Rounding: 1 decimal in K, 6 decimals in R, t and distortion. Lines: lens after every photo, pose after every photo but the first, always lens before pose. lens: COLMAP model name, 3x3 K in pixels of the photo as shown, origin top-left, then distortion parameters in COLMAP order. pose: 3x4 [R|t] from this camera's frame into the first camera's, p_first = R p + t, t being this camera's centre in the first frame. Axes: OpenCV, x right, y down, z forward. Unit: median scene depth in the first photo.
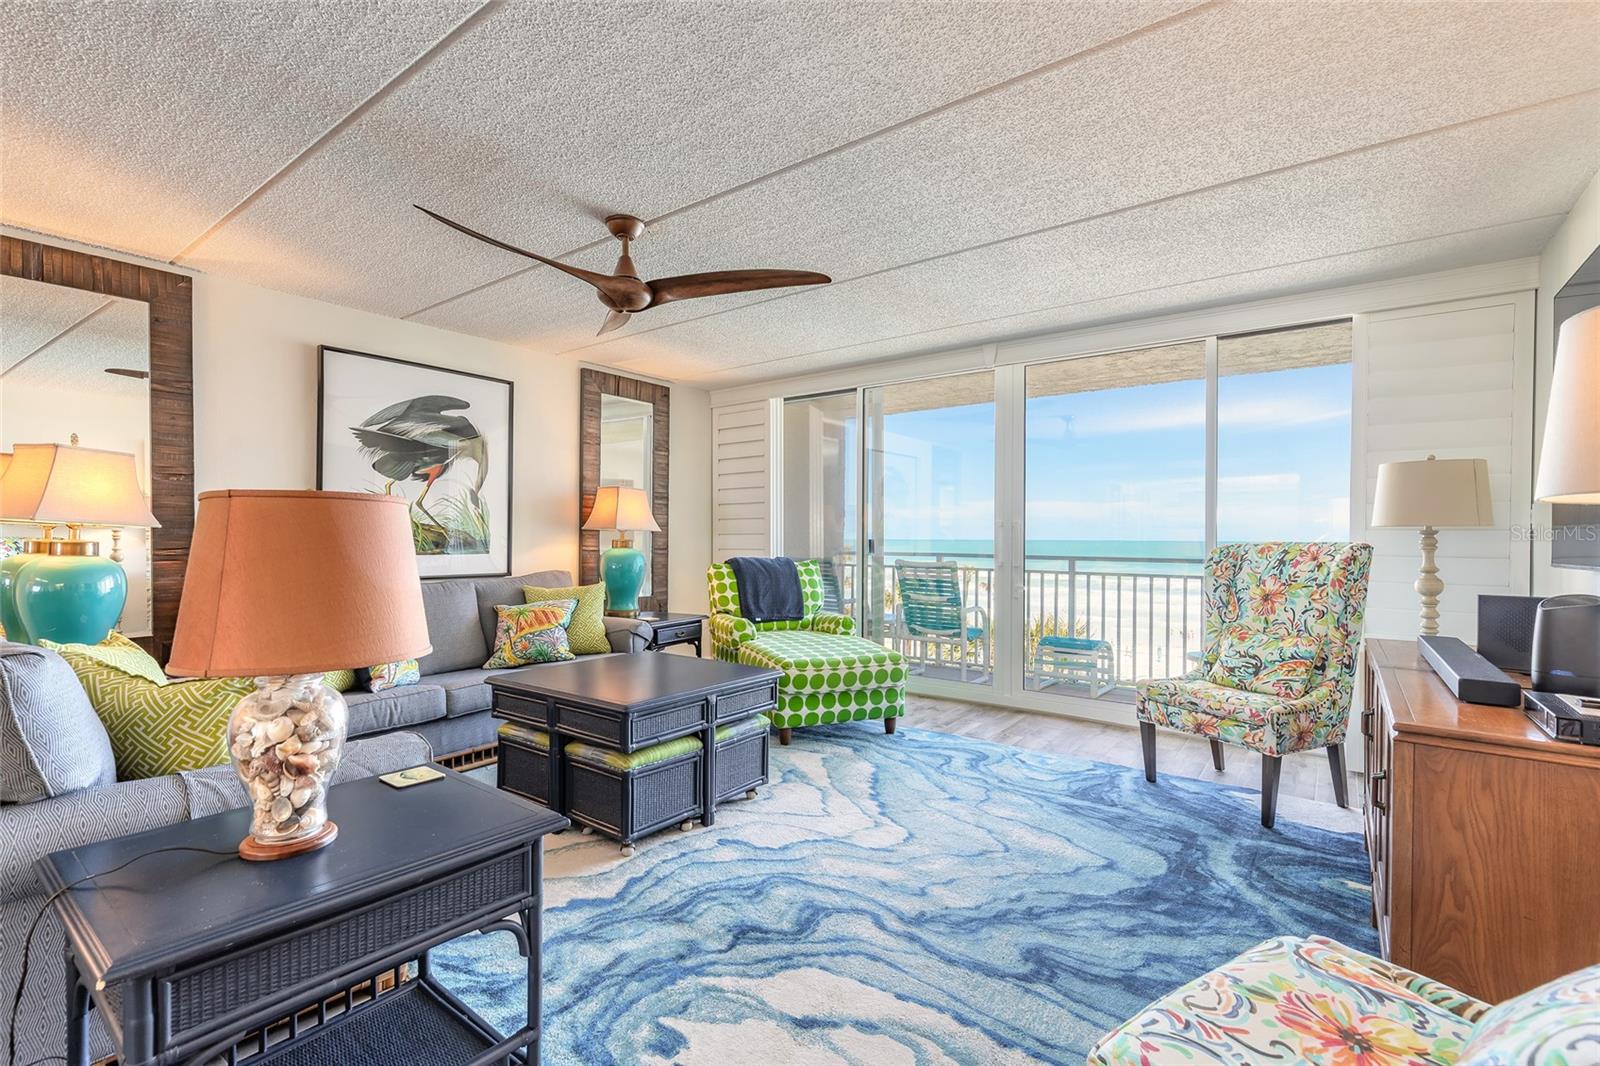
lens RADIAL K [[725.2, 0, 798.9], [0, 725.2, 537.2], [0, 0, 1]] dist [0.003190, 0.000235]
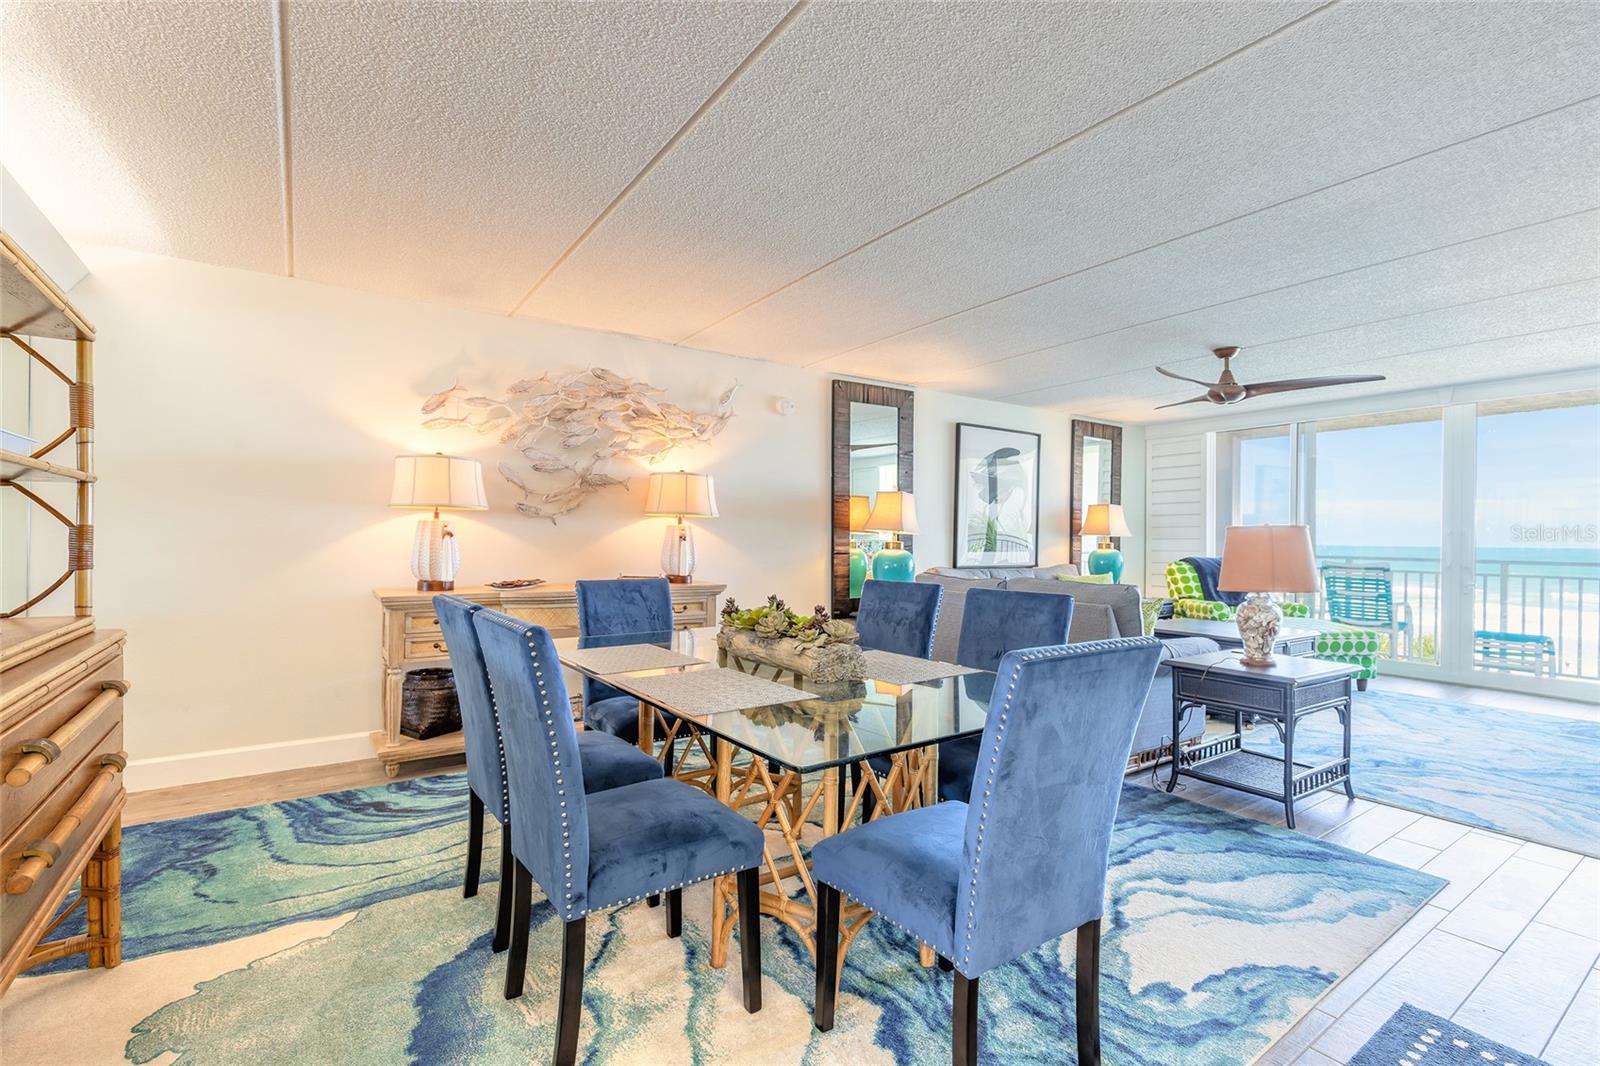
lens RADIAL K [[717.3, 0, 797.4], [0, 717.3, 537.7], [0, 0, 1]] dist [0.007894, -0.001881]
pose [[0.947631, 0.005951, -0.319311, -0.557074], [-0.006478, 0.999979, -0.000589, -0.002582], [0.319300, 0.002627, 0.947650, -0.738998]]
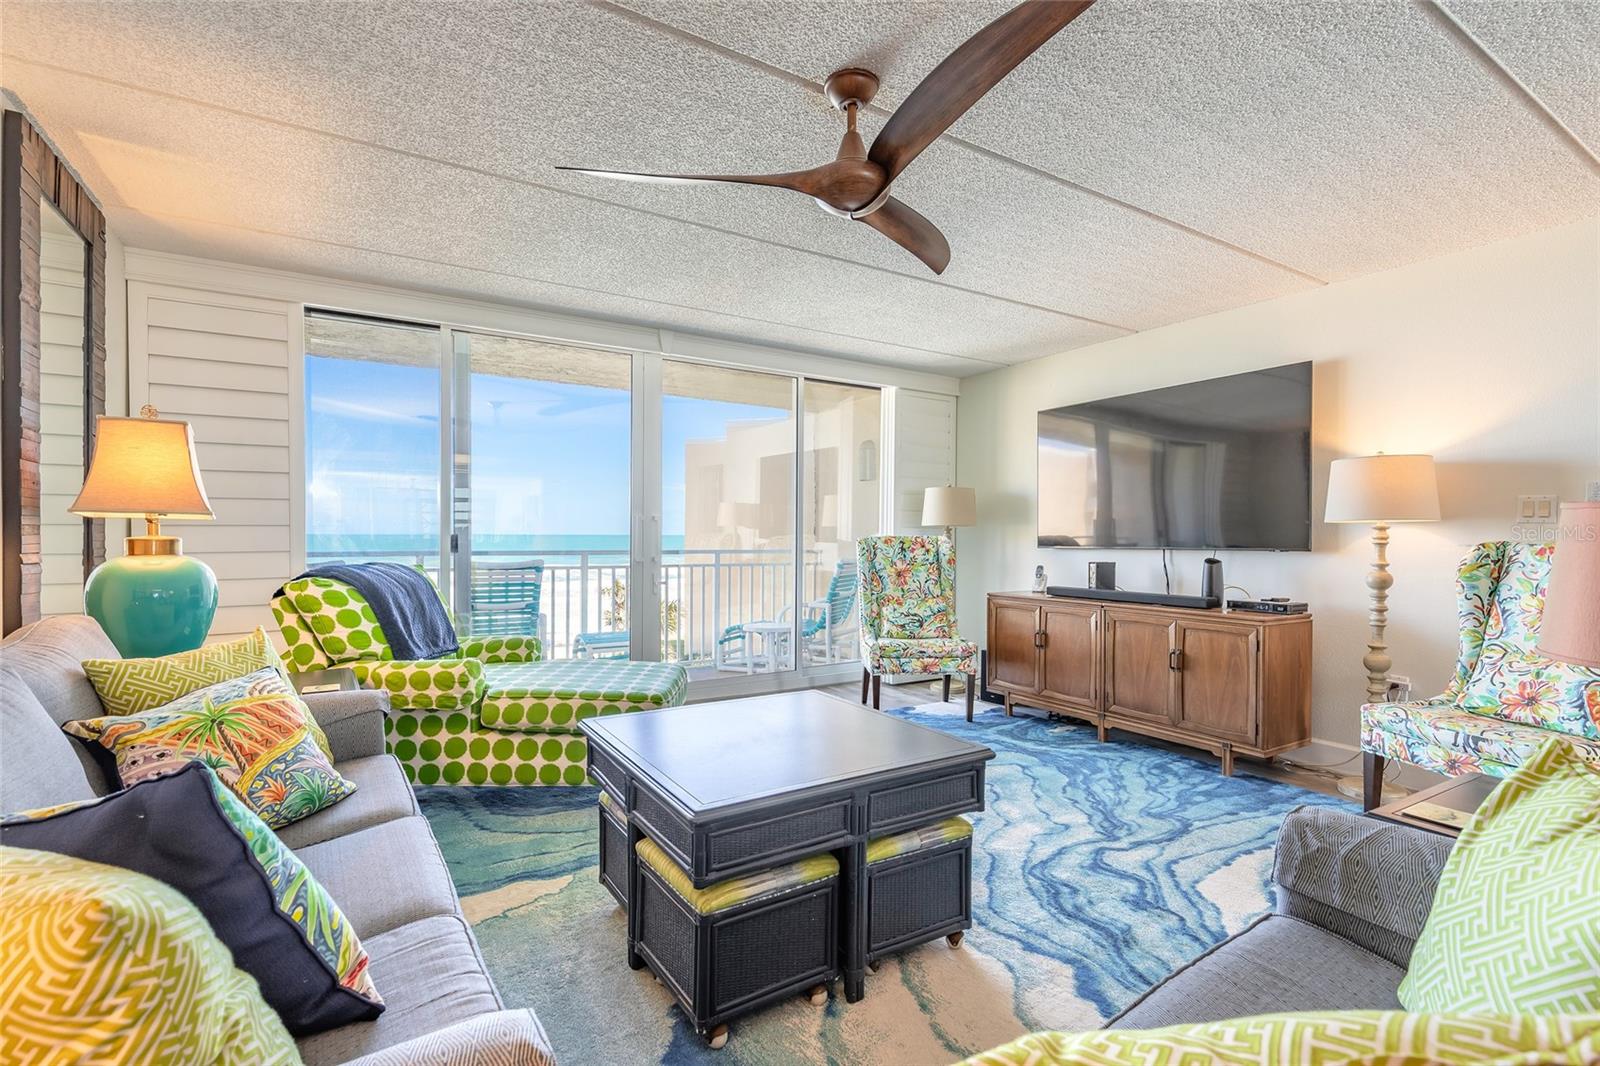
lens RADIAL K [[717.3, 0, 797.4], [0, 717.3, 537.7], [0, 0, 1]] dist [0.007894, -0.001881]
pose [[0.369277, -0.008345, 0.929282, -0.793223], [-0.002505, 0.999947, 0.009975, -0.003127], [-0.929316, -0.006011, 0.369237, 0.691788]]
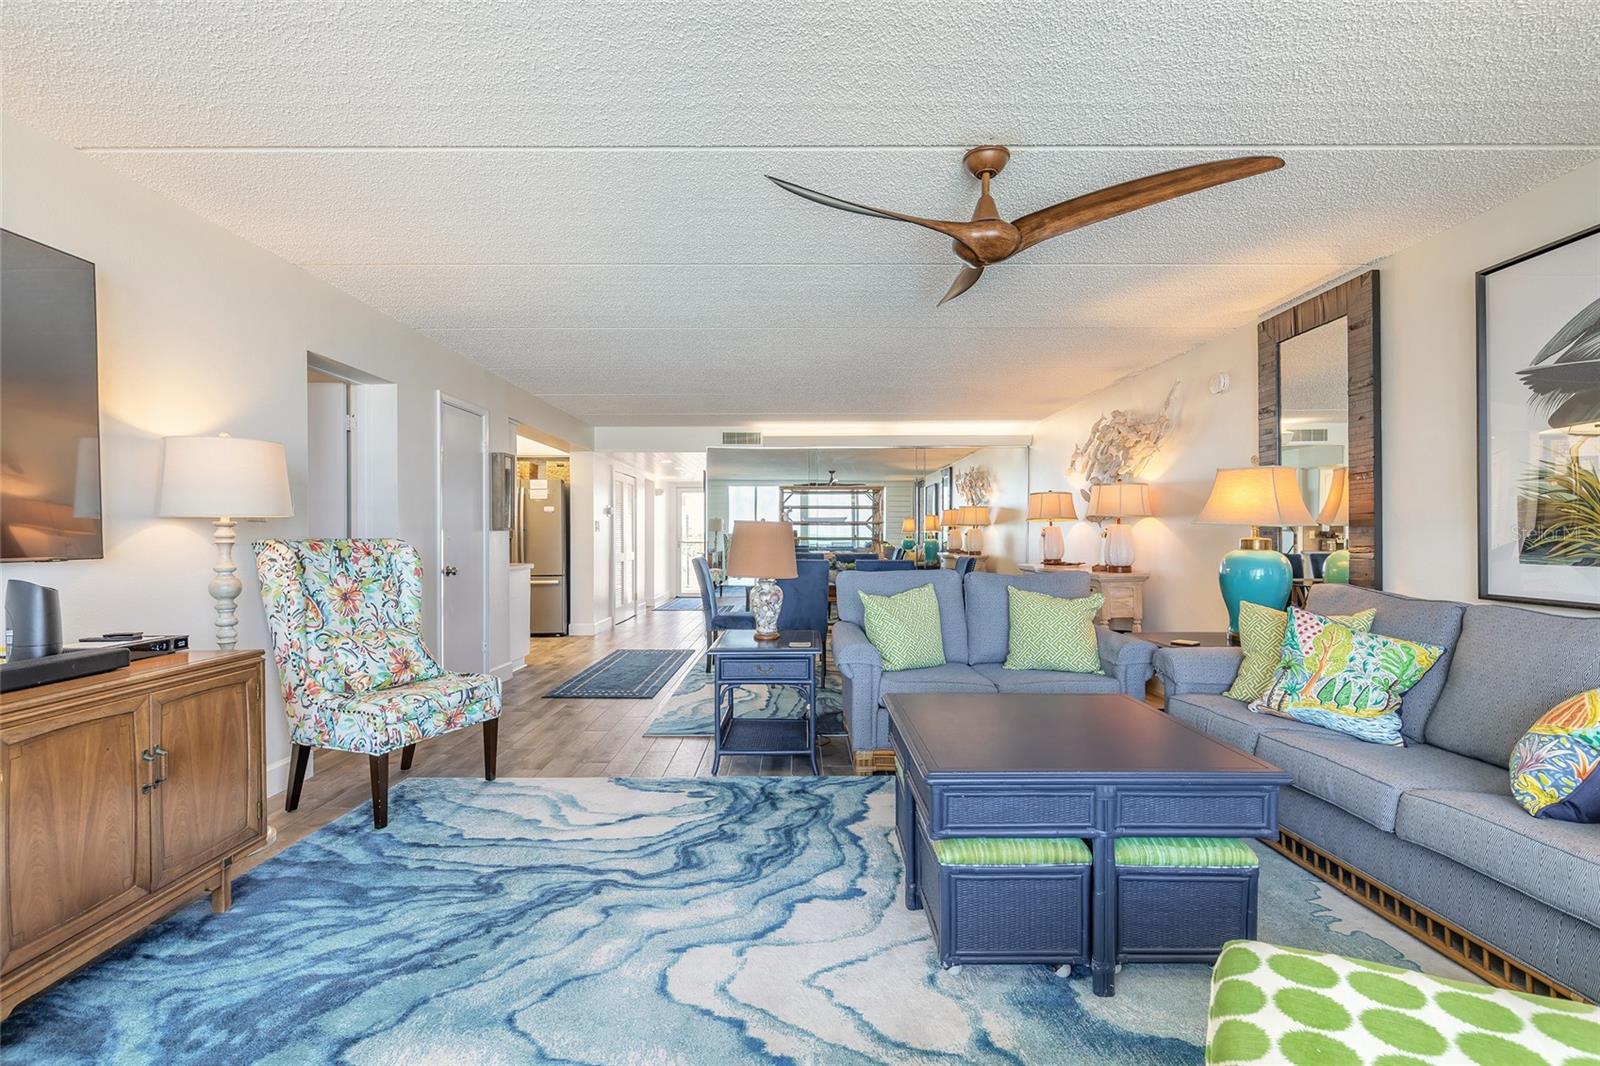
lens RADIAL K [[729.8, 0, 796.3], [0, 729.8, 537.9], [0, 0, 1]] dist [0.006520, -0.000217]
pose [[-0.804983, -0.001005, -0.593297, 0.379854], [-0.002683, 0.999995, 0.001945, 0.003406], [0.593292, 0.003157, -0.804981, 1.355647]]
